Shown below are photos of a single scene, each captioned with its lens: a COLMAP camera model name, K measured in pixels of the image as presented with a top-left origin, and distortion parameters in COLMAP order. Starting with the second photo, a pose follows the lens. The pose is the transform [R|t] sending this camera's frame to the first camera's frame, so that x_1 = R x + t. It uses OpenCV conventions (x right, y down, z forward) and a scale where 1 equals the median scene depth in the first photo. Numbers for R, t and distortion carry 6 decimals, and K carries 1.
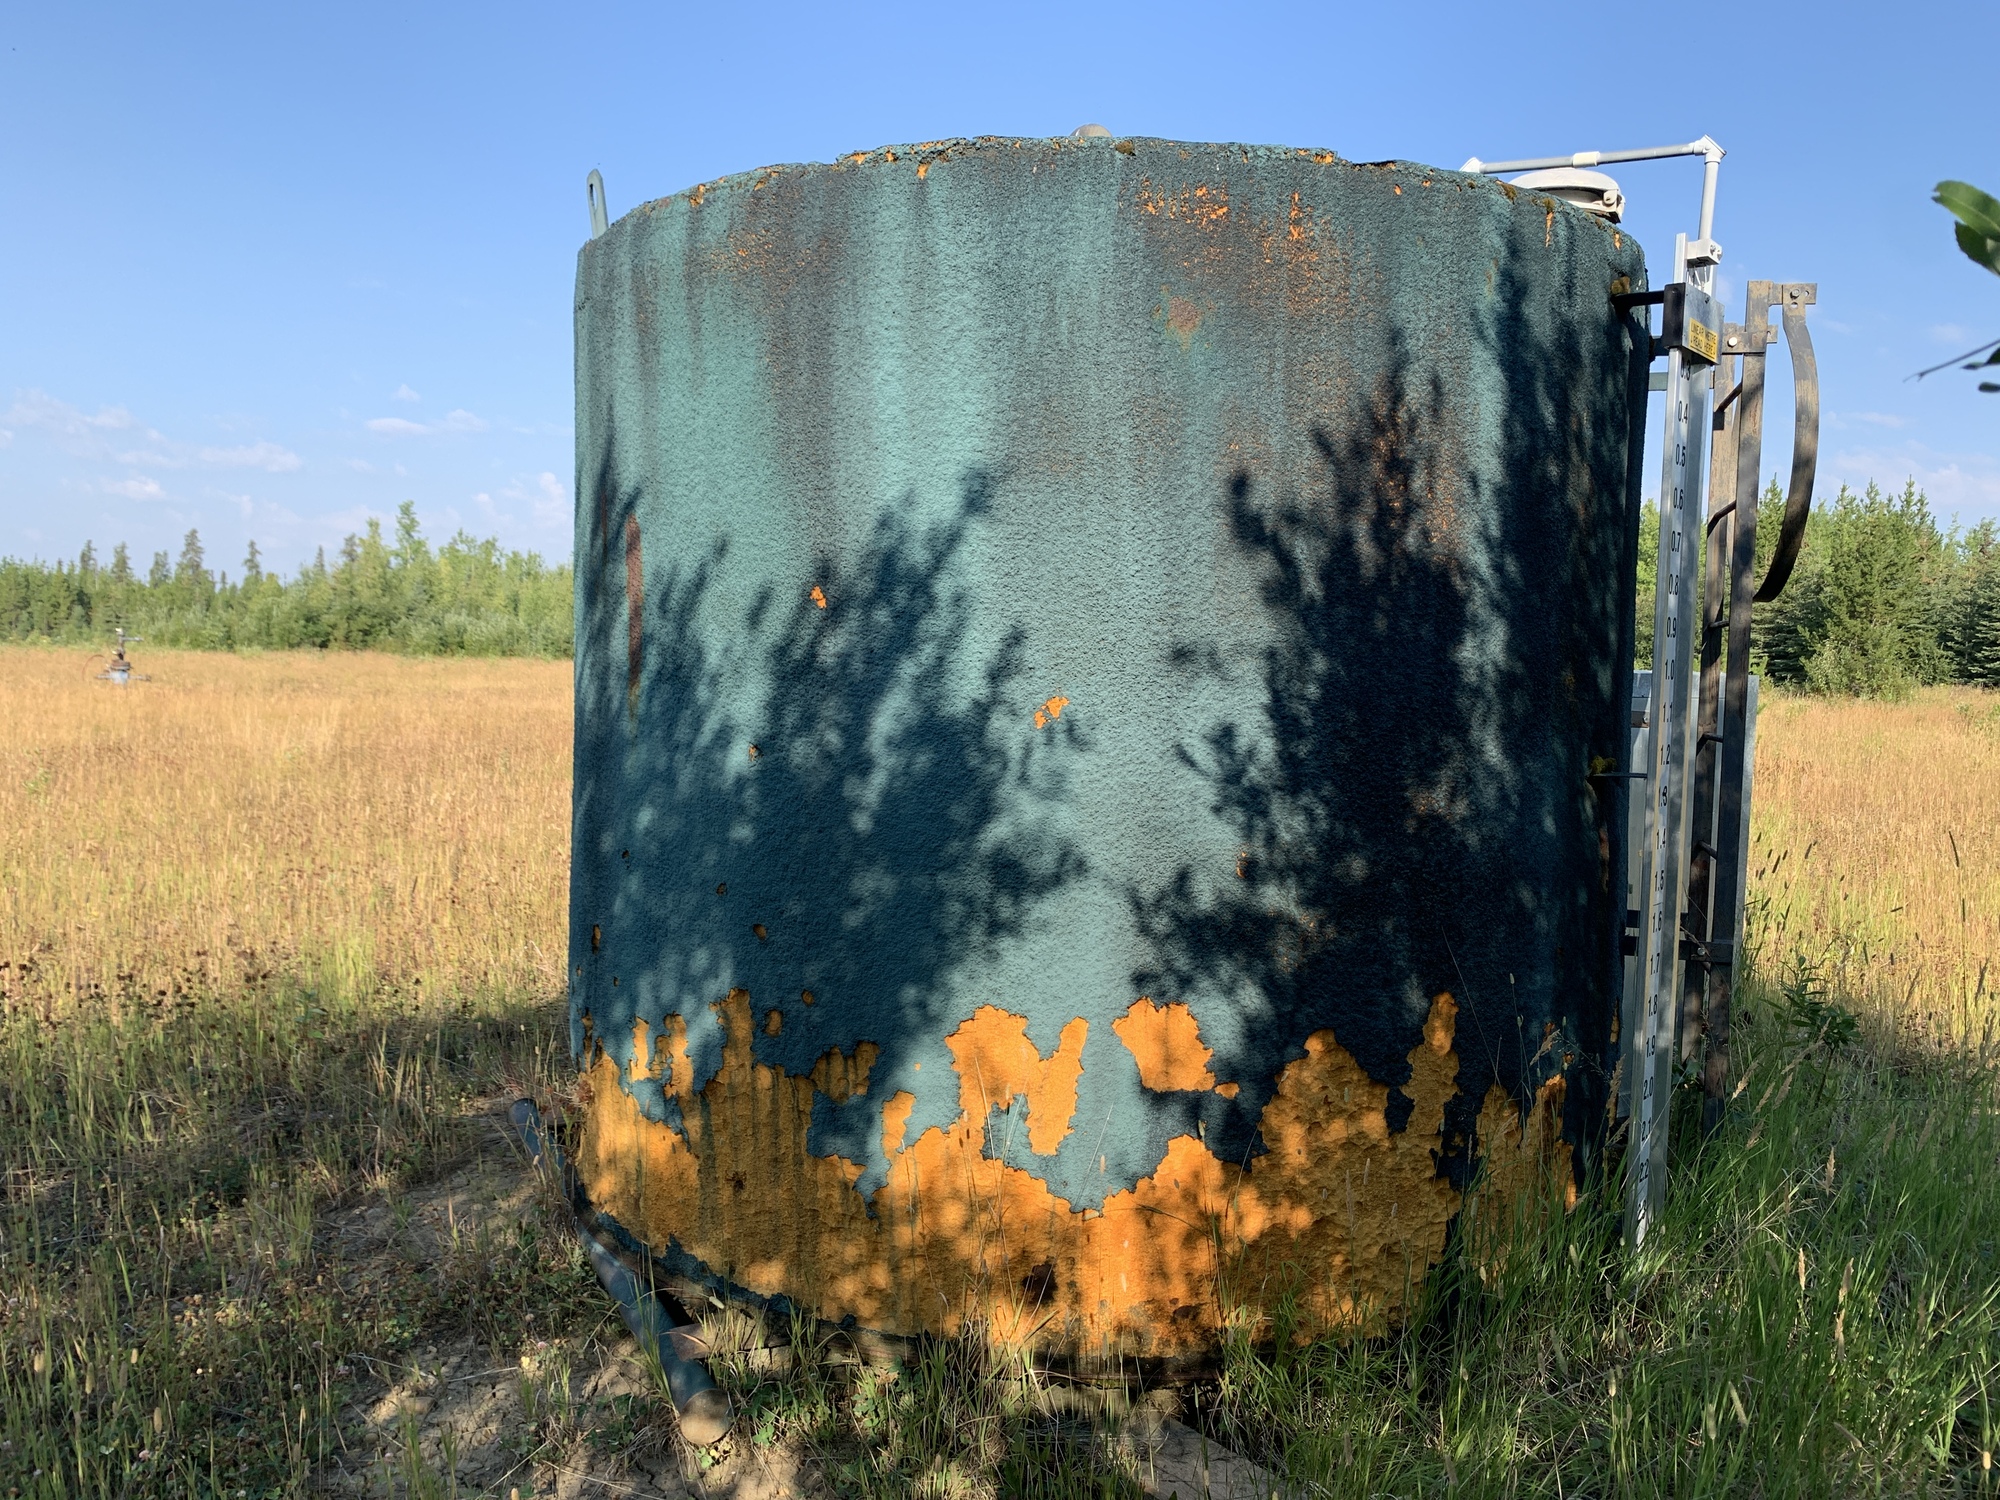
lens RADIAL K [[1534.8, 0, 991.7], [0, 1534.8, 730.4], [0, 0, 1]] dist [0.036313, -0.046921]
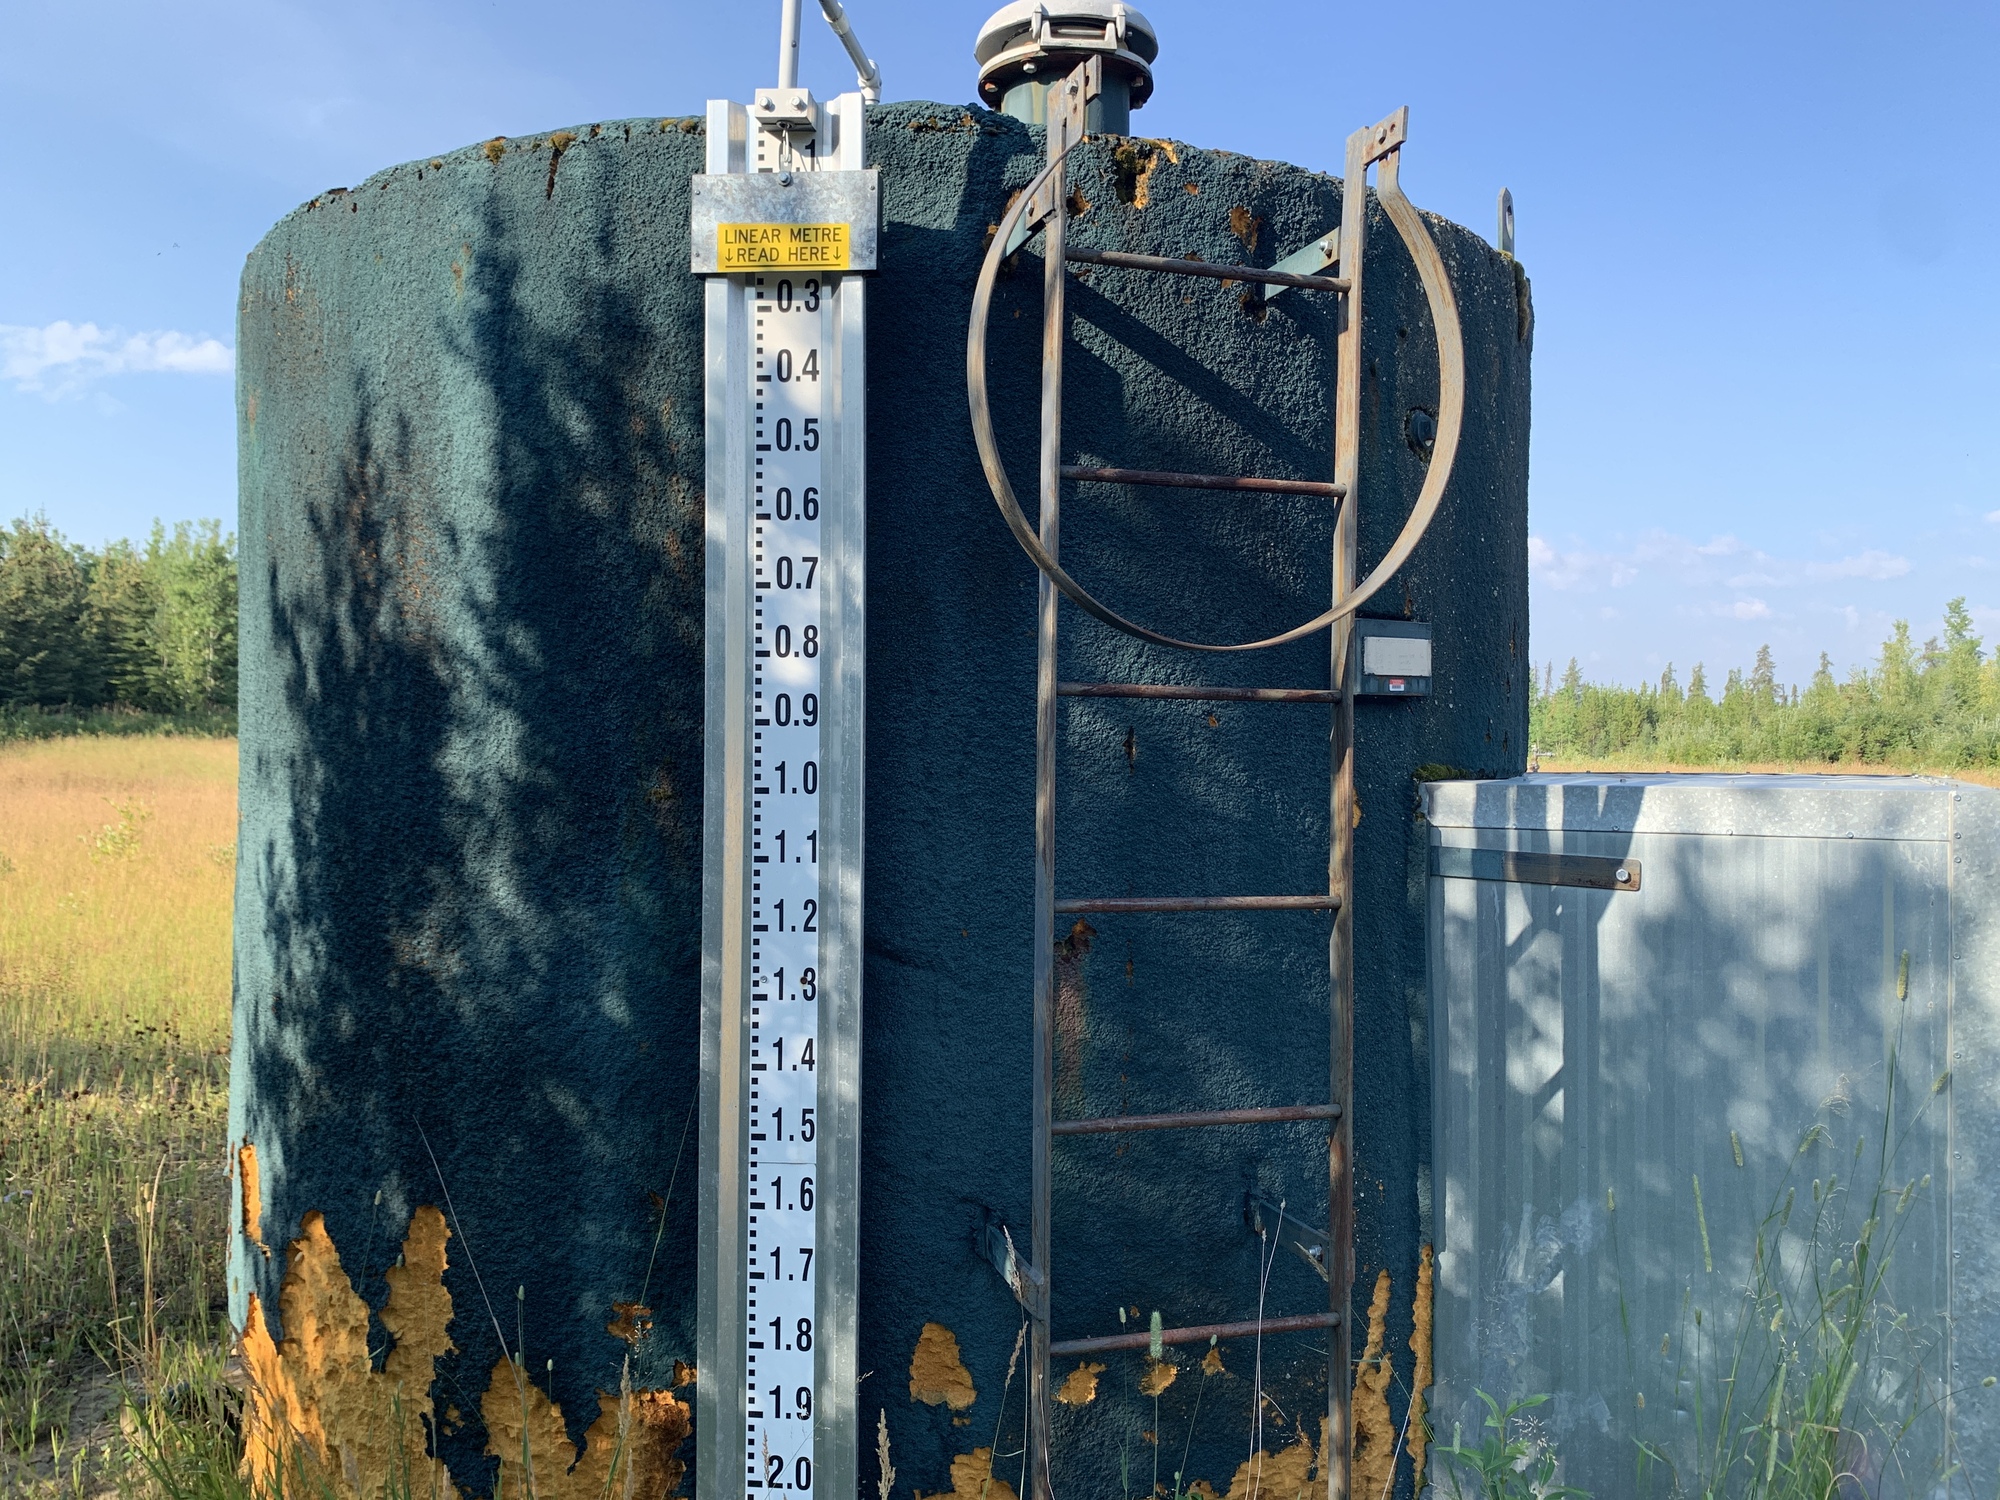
lens RADIAL K [[1542.4, 0, 1011.1], [0, 1542.4, 726.3], [0, 0, 1]] dist [0.000611, -0.006547]
pose [[0.584277, -0.028875, -0.811041, 1.087640], [-0.032886, 0.997704, -0.059211, -0.029872], [0.810888, 0.061267, 0.581985, 0.779860]]
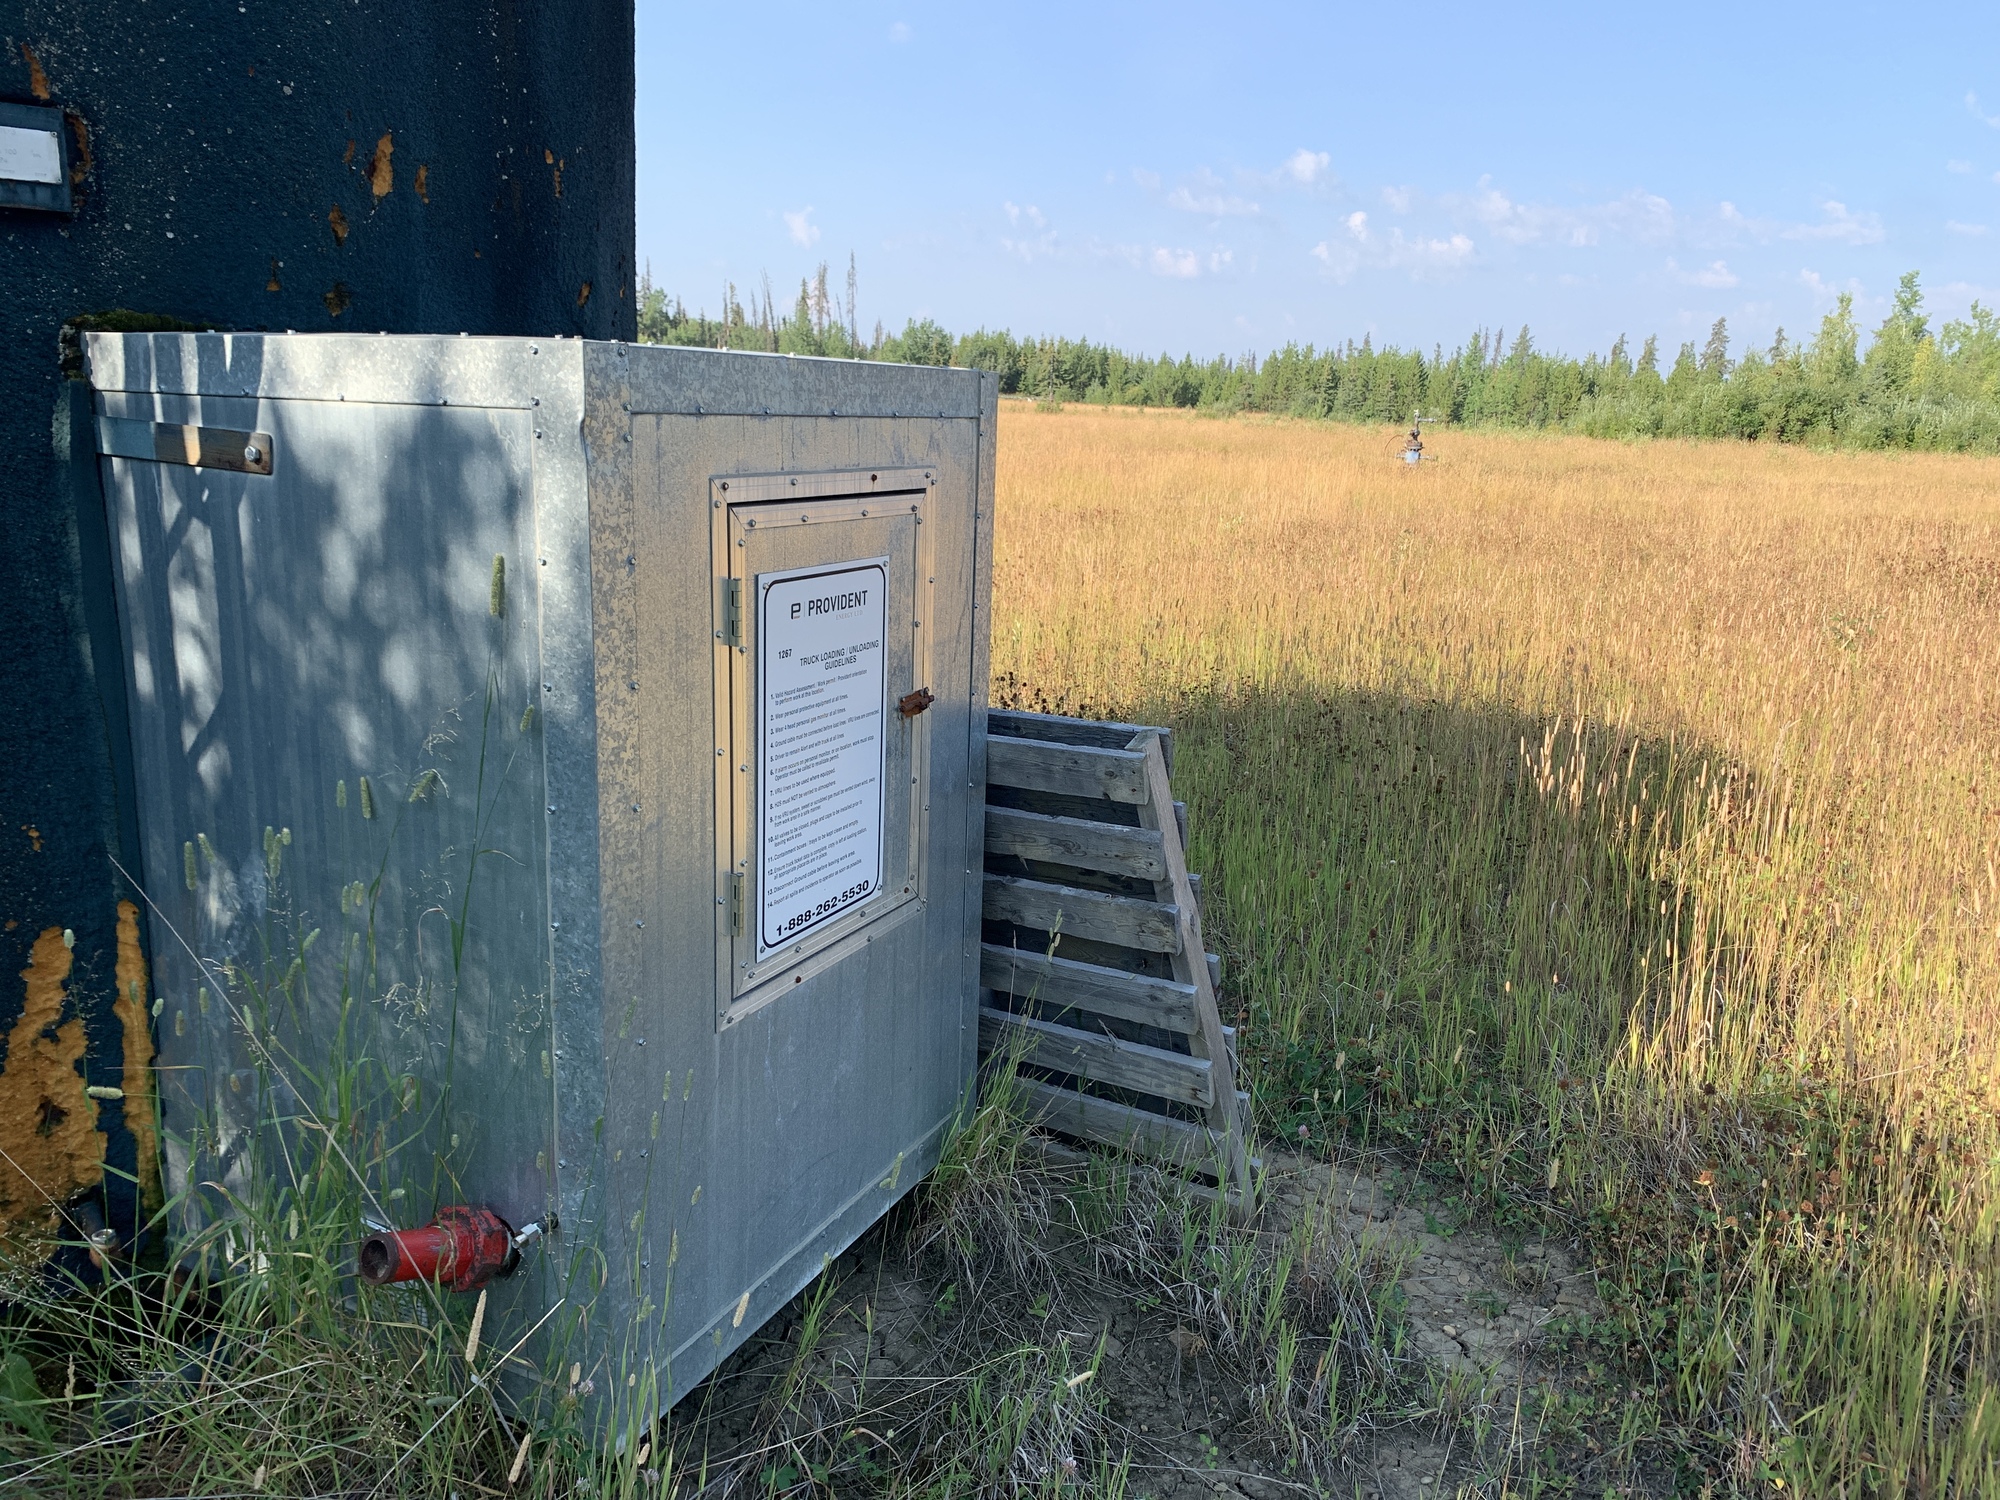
lens RADIAL K [[1536.4, 0, 1000.0], [0, 1536.4, 750.0], [0, 0, 1]] dist [0.011278, -0.005537]
pose [[0.606178, 0.175144, -0.775805, 1.298162], [-0.062148, 0.982900, 0.173338, -0.020135], [0.792897, -0.056859, 0.606697, 1.343110]]
